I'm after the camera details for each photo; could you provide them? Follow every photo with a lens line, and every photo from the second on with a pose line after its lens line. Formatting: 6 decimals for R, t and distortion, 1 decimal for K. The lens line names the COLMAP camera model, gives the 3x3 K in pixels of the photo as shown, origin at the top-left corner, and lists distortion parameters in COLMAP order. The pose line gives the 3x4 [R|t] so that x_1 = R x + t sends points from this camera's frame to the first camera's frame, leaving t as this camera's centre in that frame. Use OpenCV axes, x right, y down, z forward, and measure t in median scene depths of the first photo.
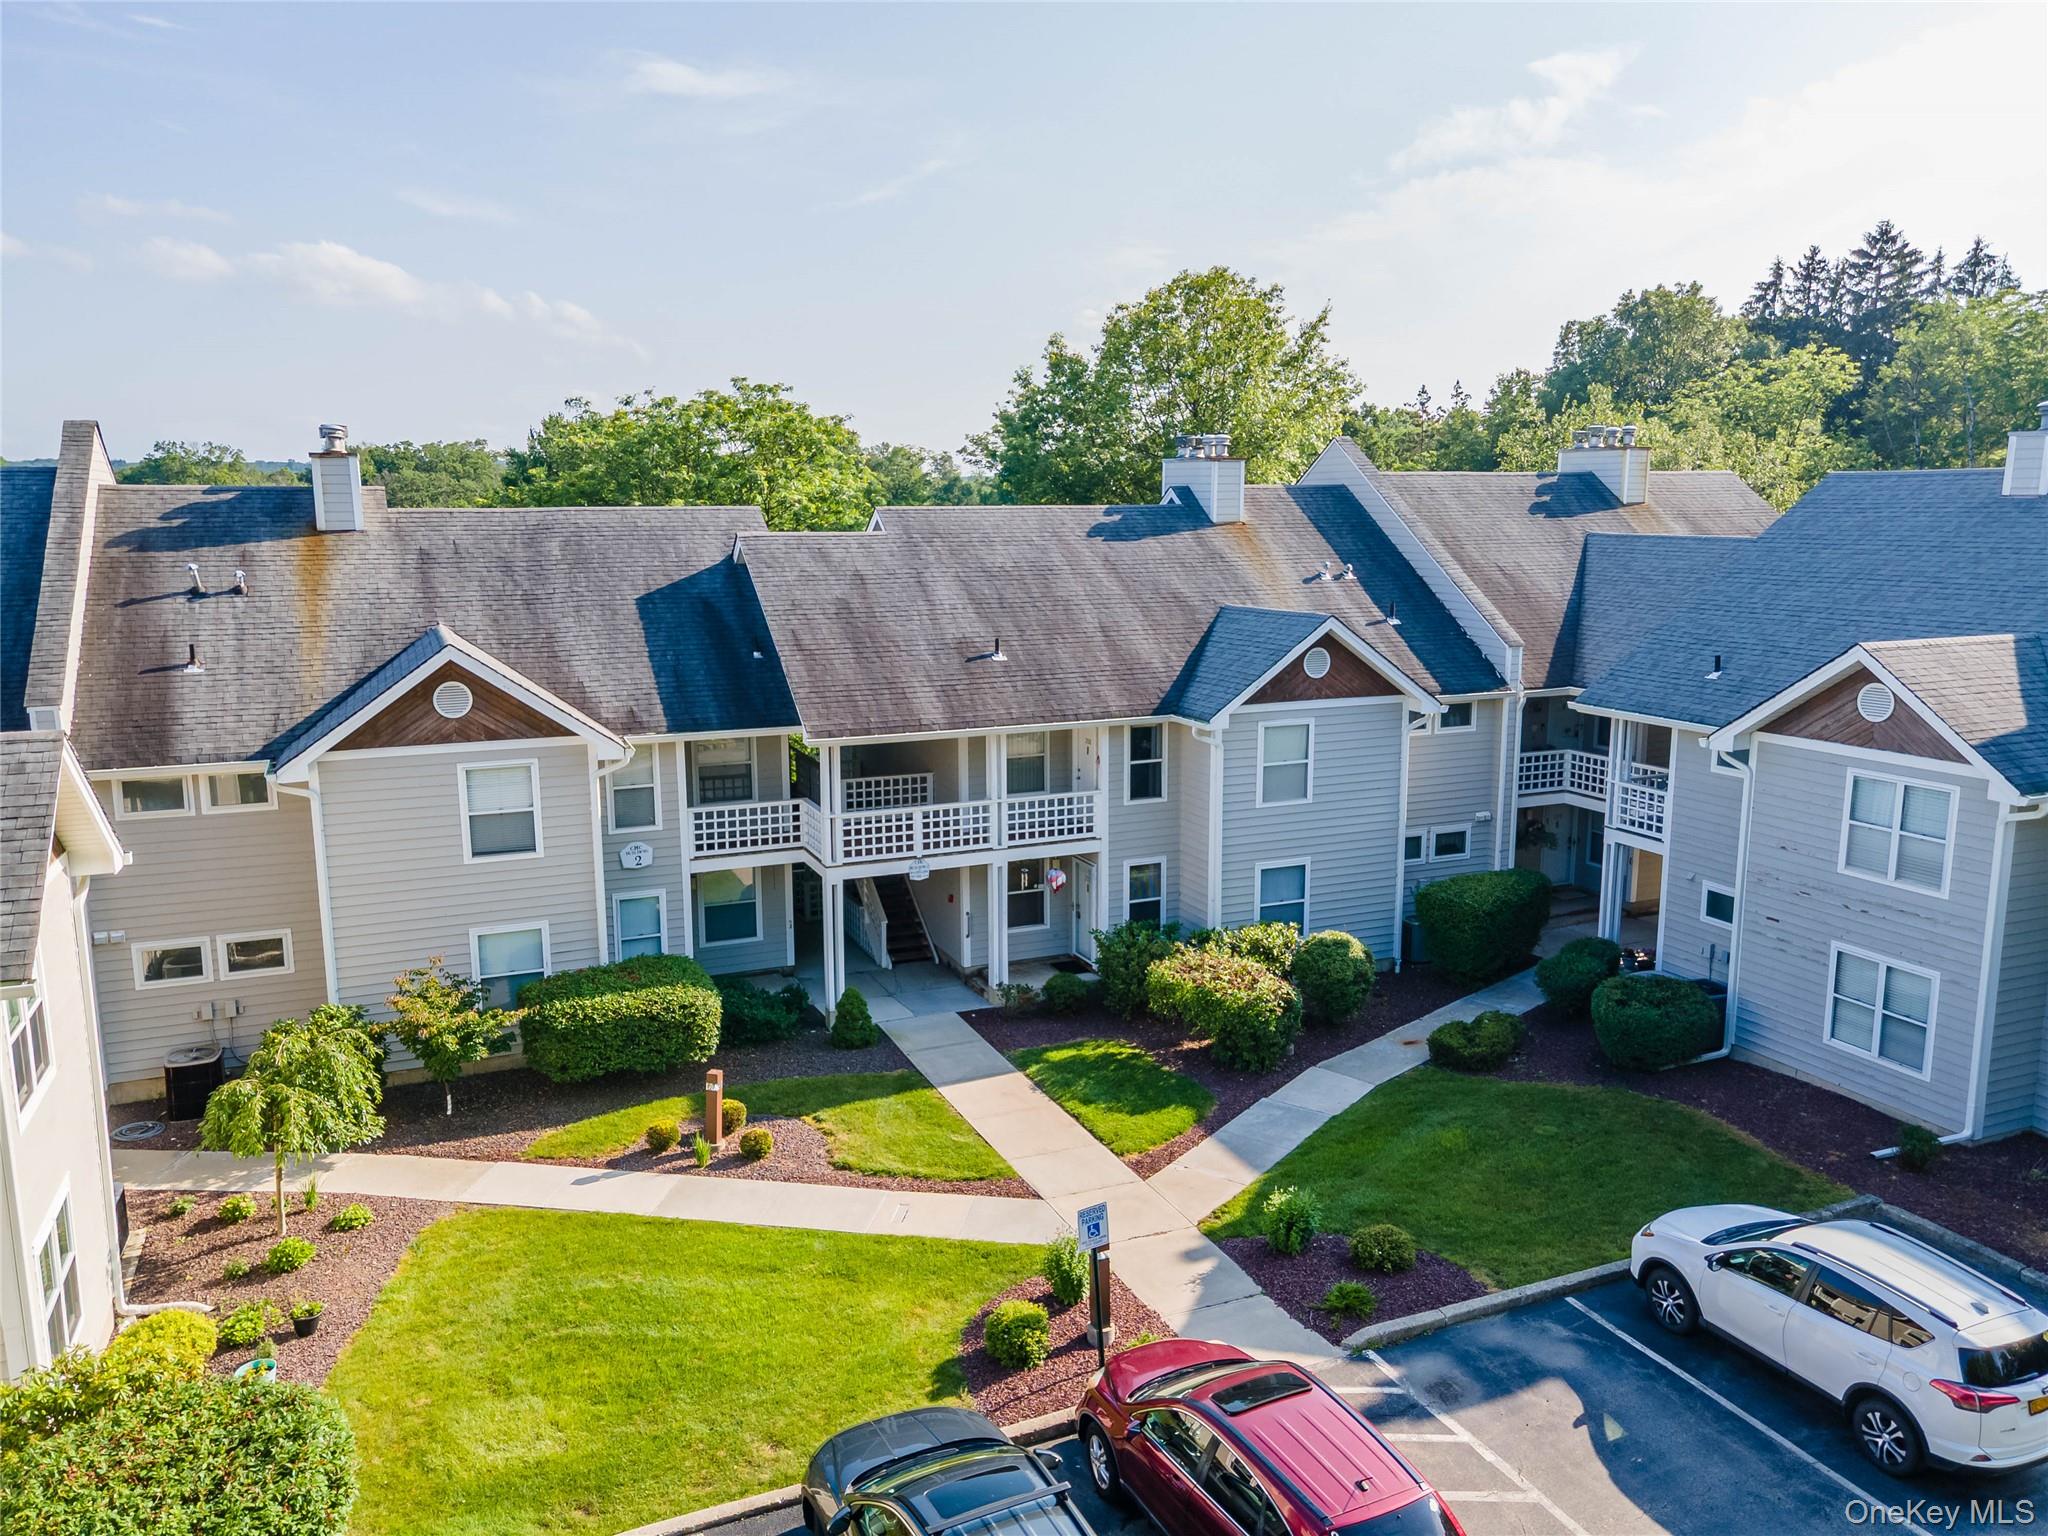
lens RADIAL K [[1503.3, 0, 1021.2], [0, 1503.3, 765.1], [0, 0, 1]] dist [0.026382, 0.010919]
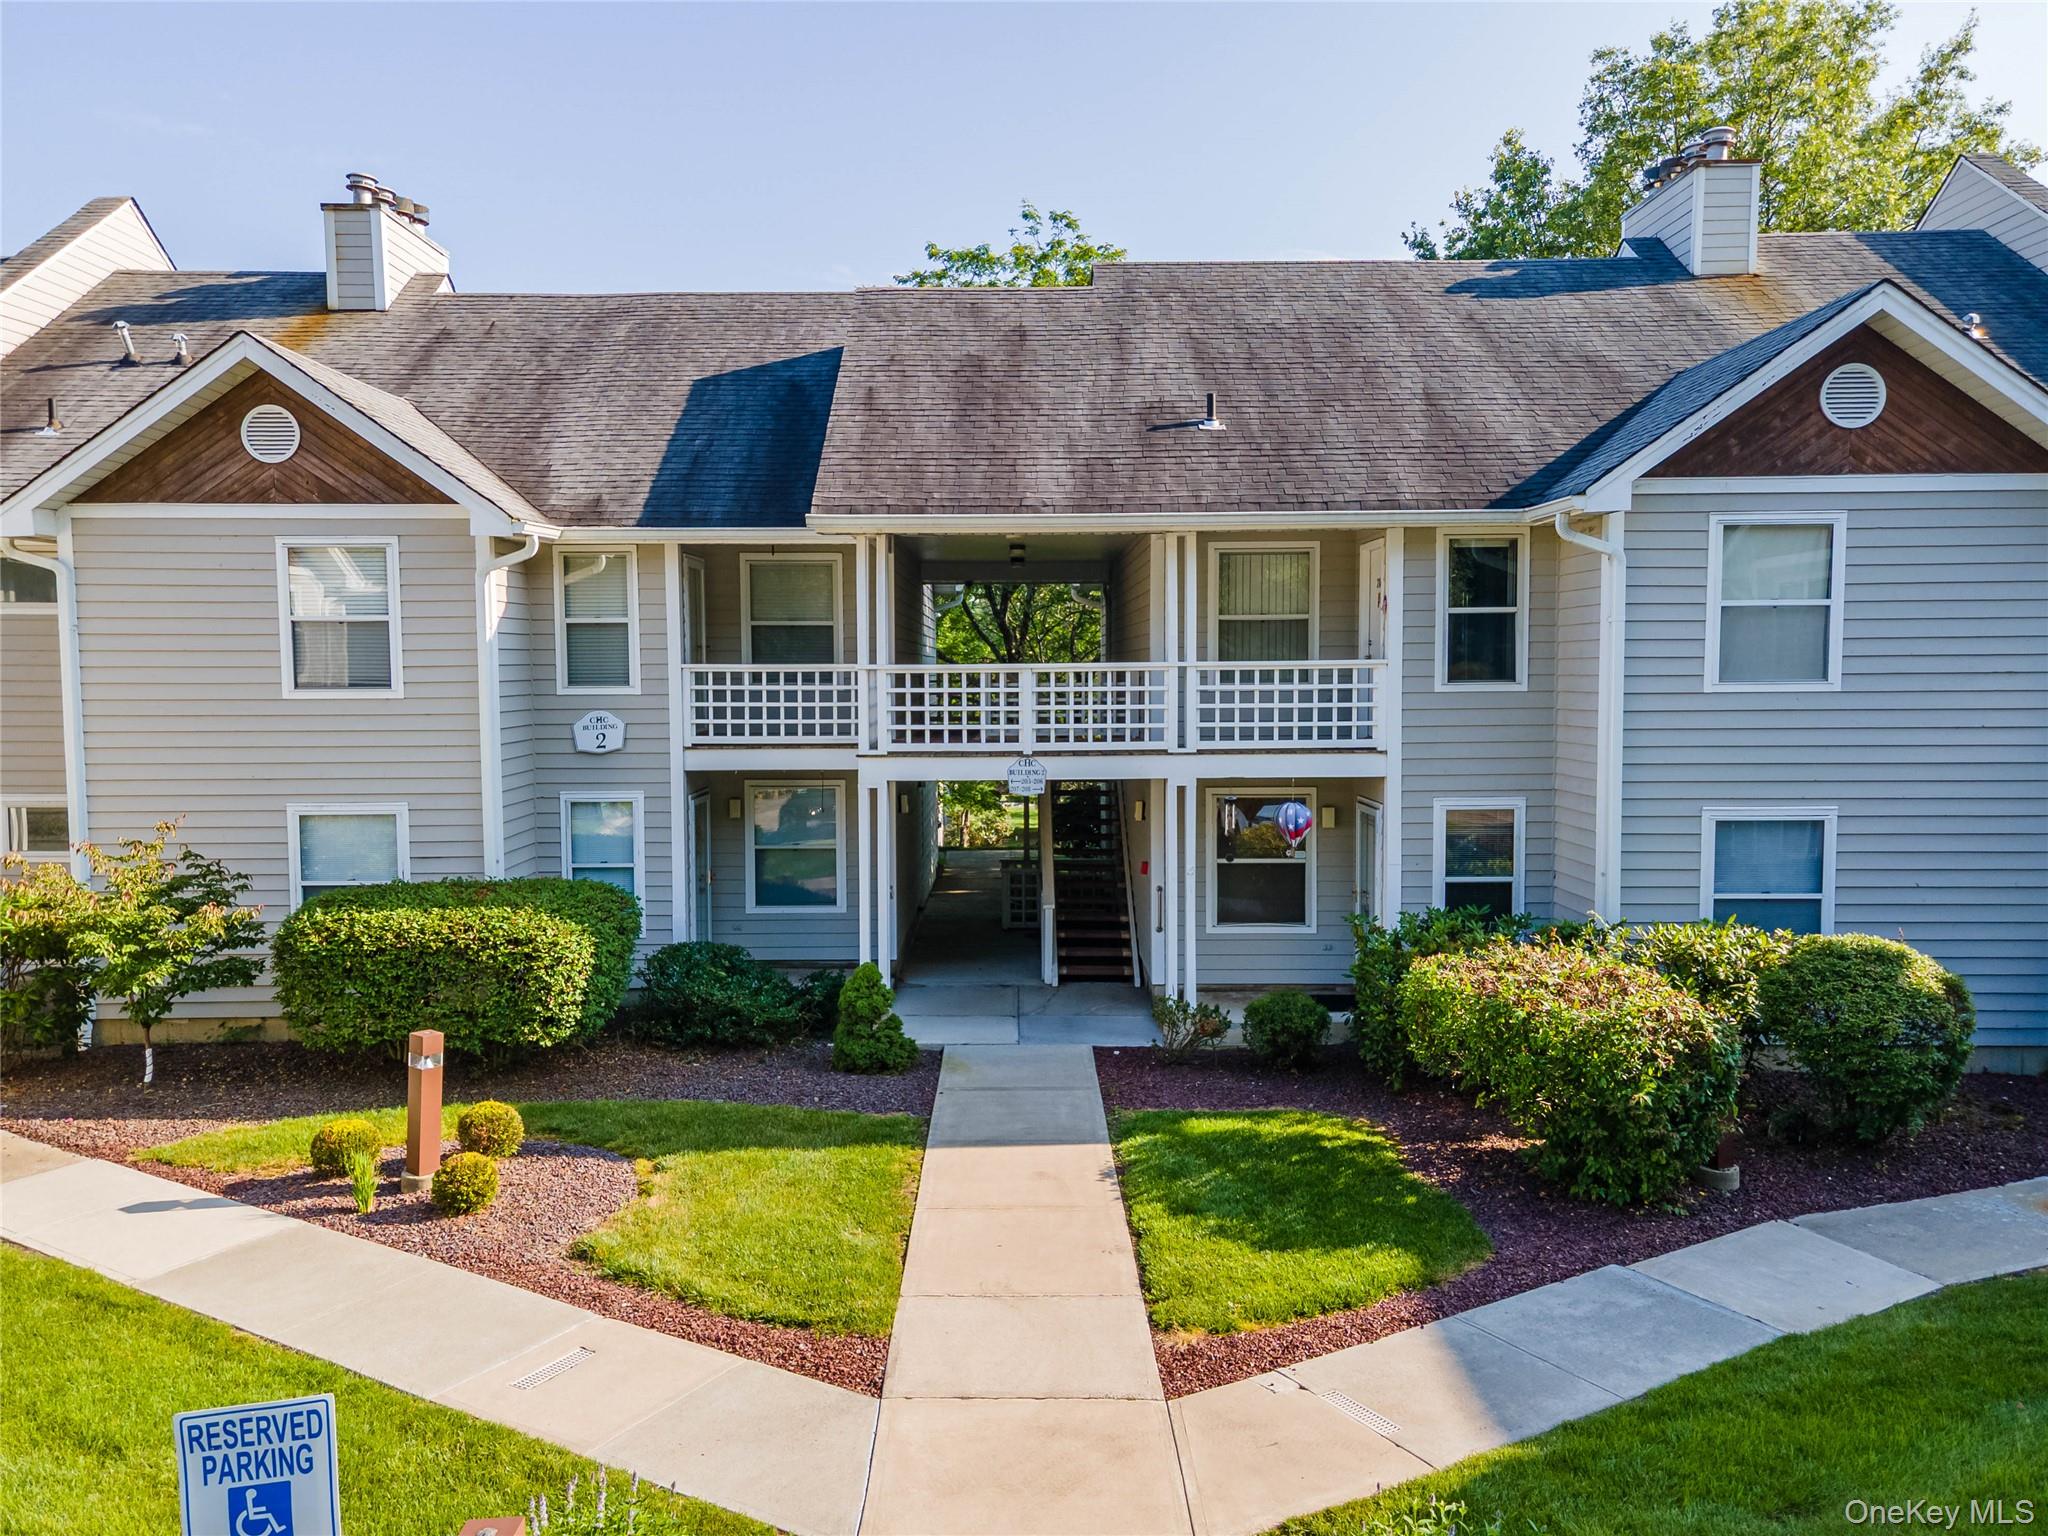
lens RADIAL K [[1503.3, 0, 1032.0], [0, 1503.3, 769.8], [0, 0, 1]] dist [0.026382, 0.010919]
pose [[0.919570, 0.022864, -0.392261, 0.156017], [-0.067996, 0.992504, -0.101549, 0.125281], [0.386999, 0.120054, 0.914231, 0.489271]]
